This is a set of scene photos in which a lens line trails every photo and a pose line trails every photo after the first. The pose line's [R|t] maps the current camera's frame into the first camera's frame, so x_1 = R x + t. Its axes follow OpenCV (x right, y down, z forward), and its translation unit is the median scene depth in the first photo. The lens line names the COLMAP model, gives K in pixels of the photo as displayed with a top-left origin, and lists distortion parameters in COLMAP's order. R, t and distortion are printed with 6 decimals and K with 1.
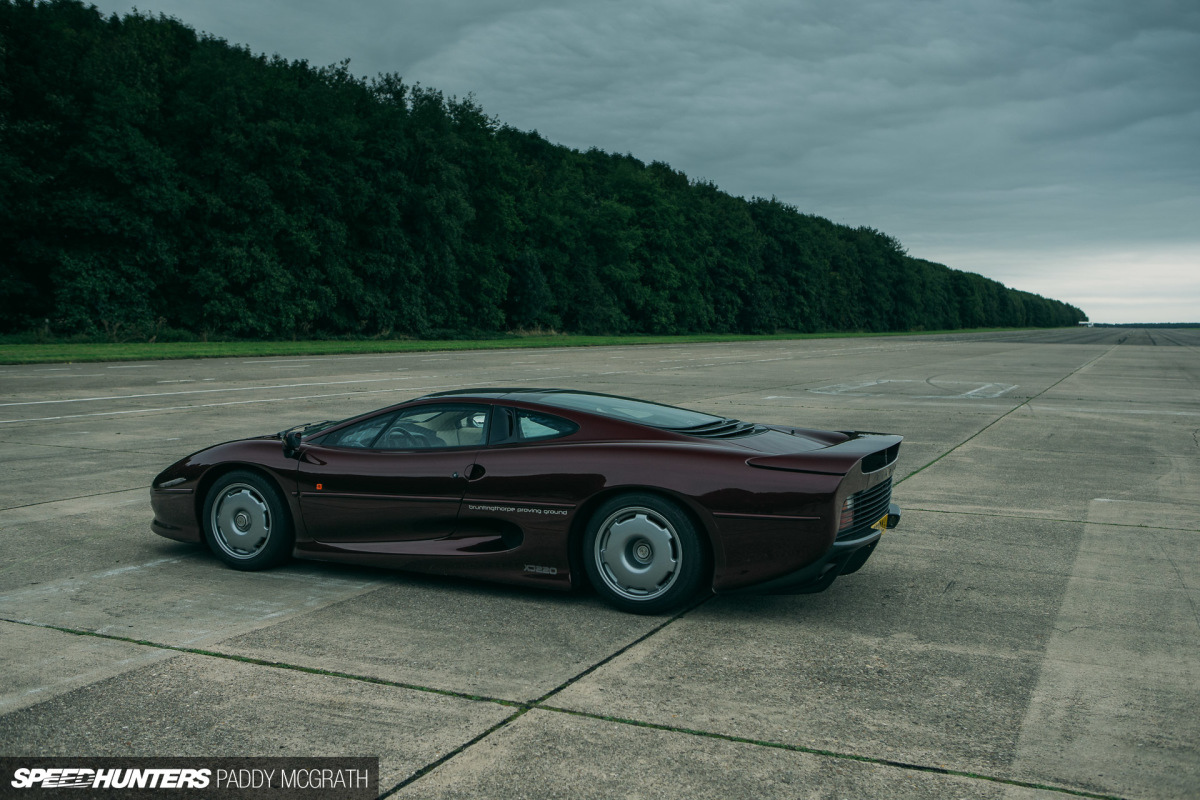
lens RADIAL K [[1273.3, 0, 600.8], [0, 1273.3, 397.6], [0, 0, 1]] dist [-0.041981, 0.000000]
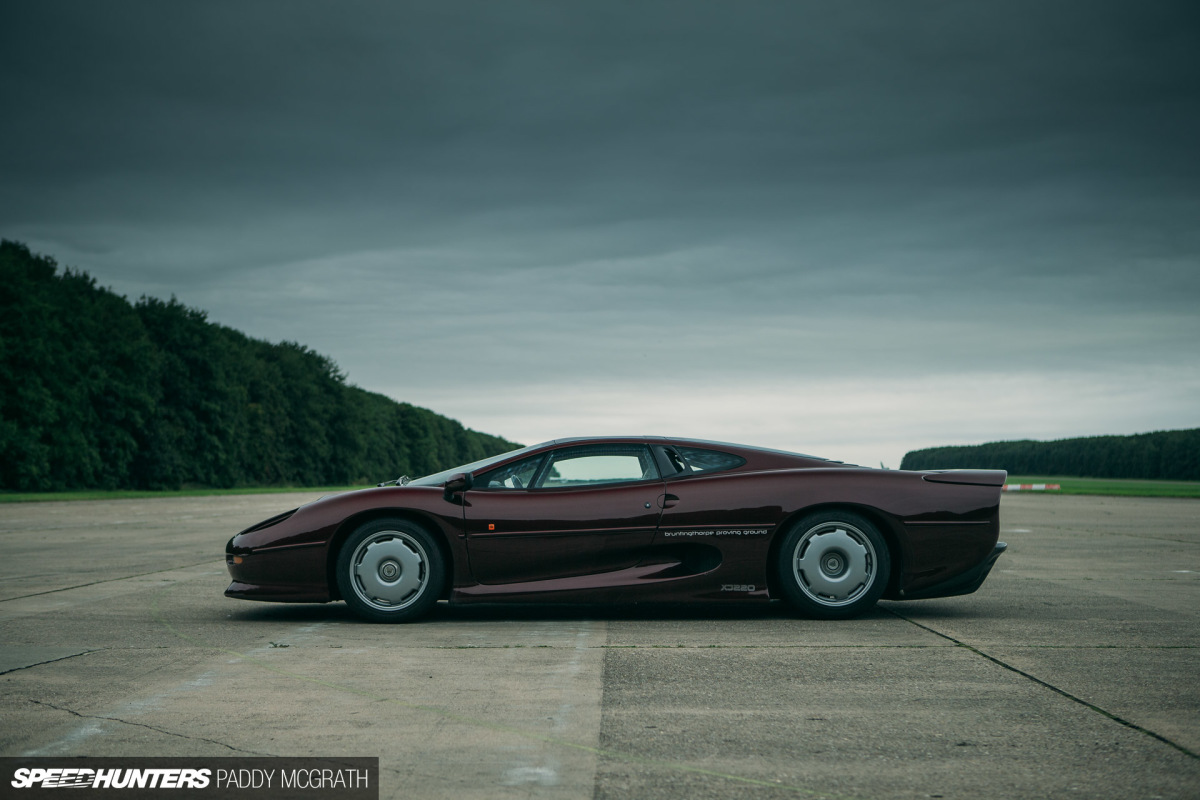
lens RADIAL K [[1807.2, 0, 595.1], [0, 1807.2, 404.2], [0, 0, 1]] dist [0.064202, 0.000000]
pose [[0.924834, -0.000330, 0.380371, -0.130132], [0.038843, 0.994854, -0.093578, 0.021680], [-0.378382, 0.101319, 0.920088, -0.056552]]
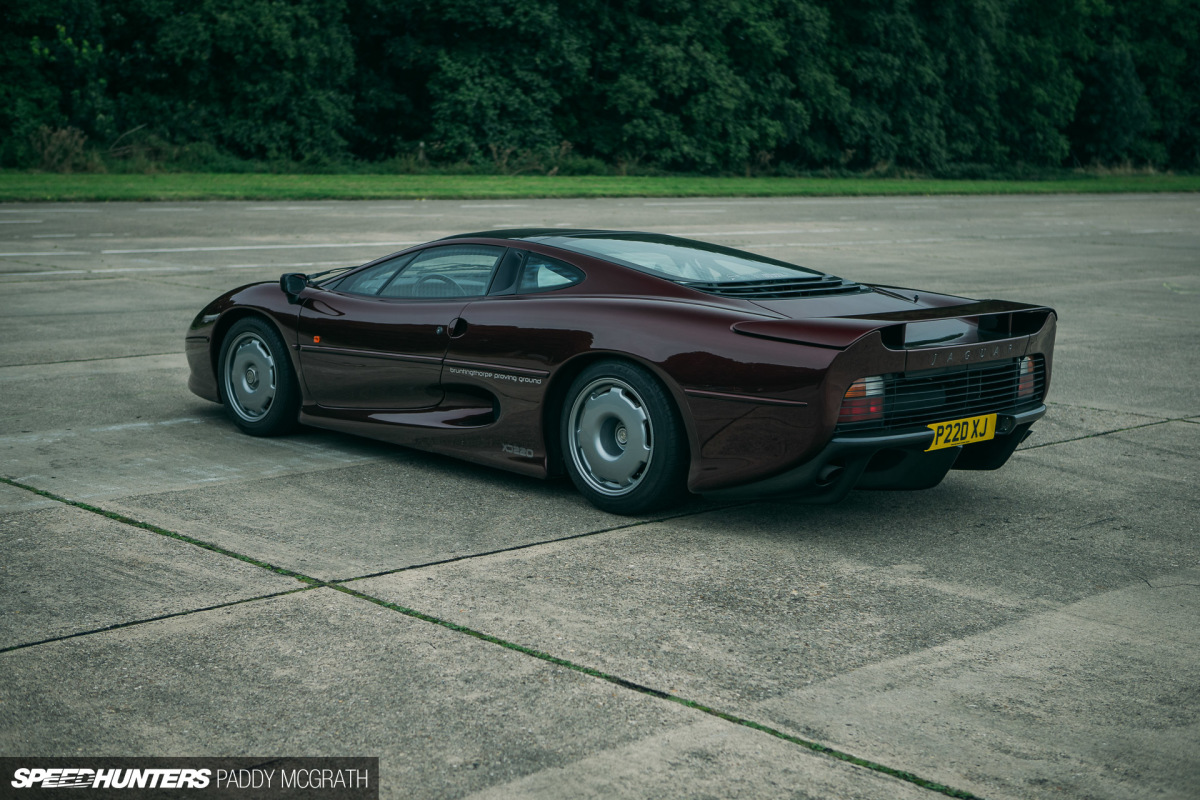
lens RADIAL K [[1870.5, 0, 600.6], [0, 1870.5, 401.1], [0, 0, 1]] dist [0.030784, 0.000000]
pose [[0.927455, 0.059654, -0.369145, 0.080665], [-0.033085, 0.996412, 0.077896, 0.001736], [0.372468, -0.060032, 0.926101, -0.014452]]
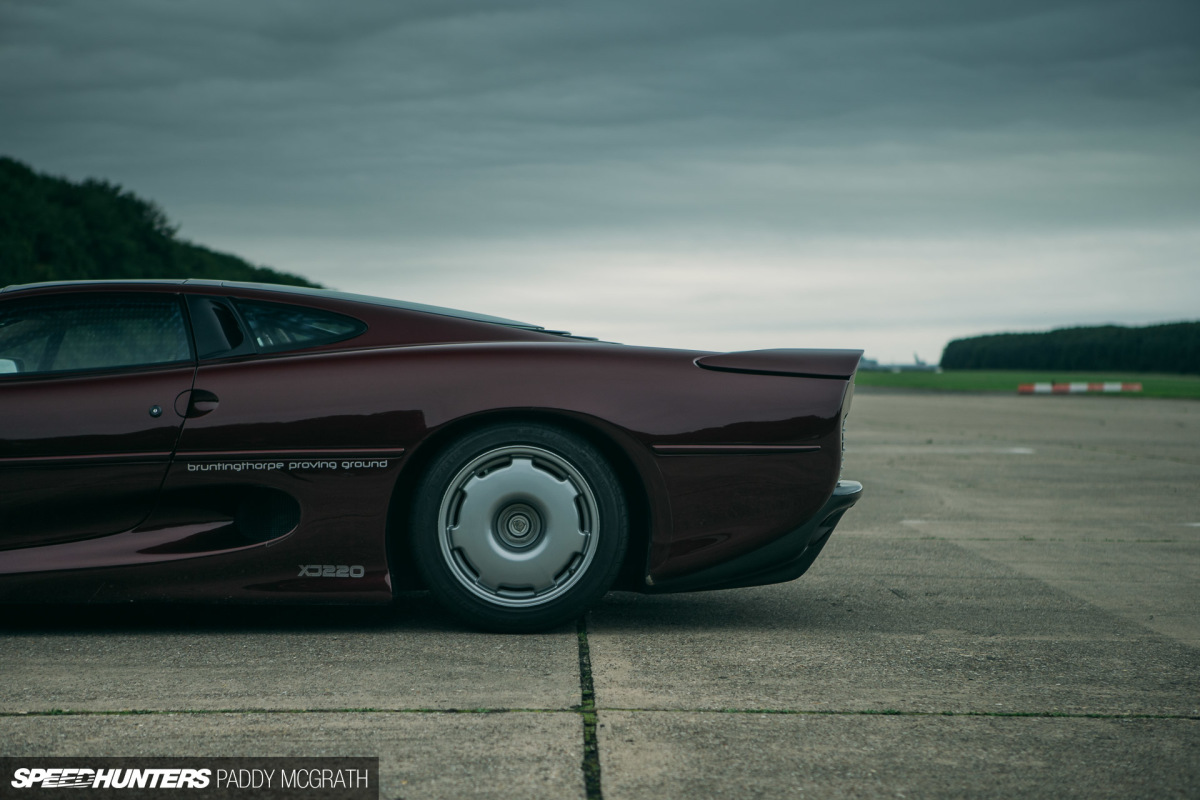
lens RADIAL K [[2417.3, 0, 603.4], [0, 2417.3, 400.6], [0, 0, 1]] dist [0.266747, 0.000000]
pose [[0.913763, -0.013712, 0.406016, -0.068278], [0.032788, 0.998659, -0.040065, 0.019735], [-0.404922, 0.049922, 0.912987, -0.004746]]
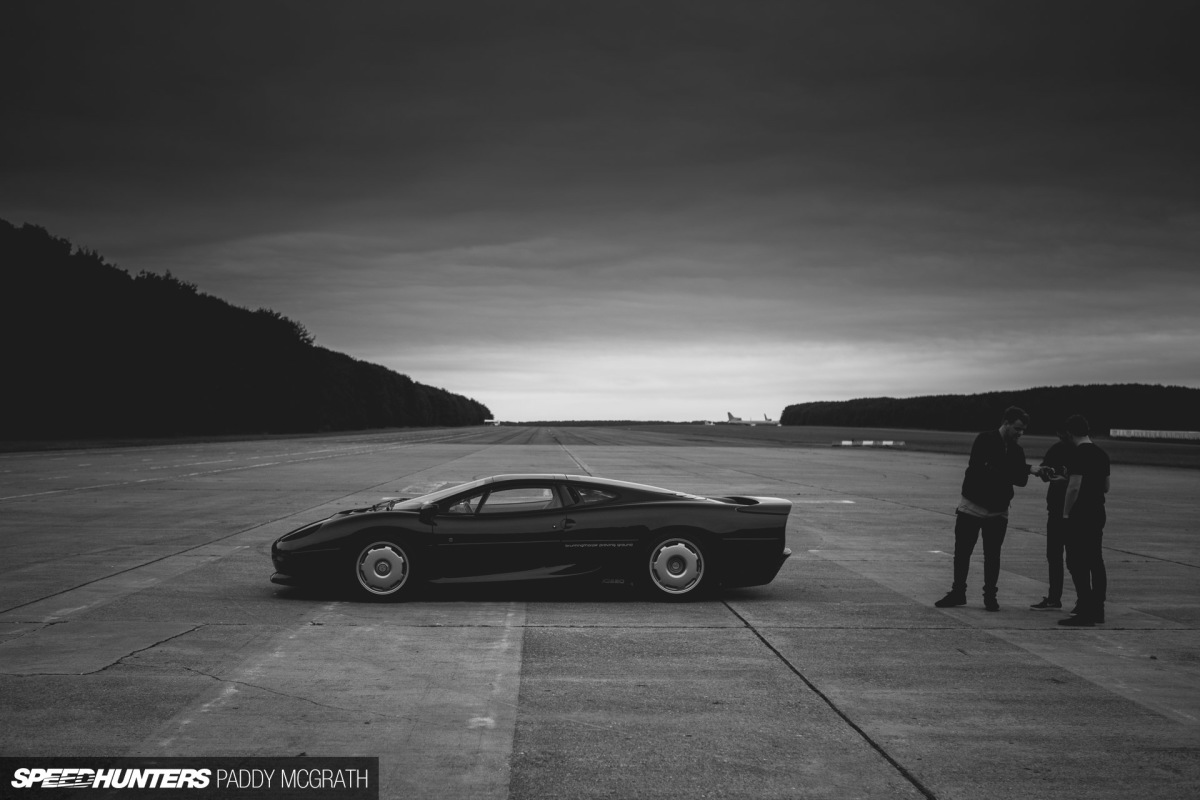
lens RADIAL K [[1537.5, 0, 595.0], [0, 1537.5, 399.2], [0, 0, 1]] dist [0.001813, 0.000000]
pose [[0.906315, 0.002462, 0.422595, -0.155698], [0.028775, 0.997303, -0.067522, 0.008444], [-0.421621, 0.073356, 0.903800, -0.121749]]
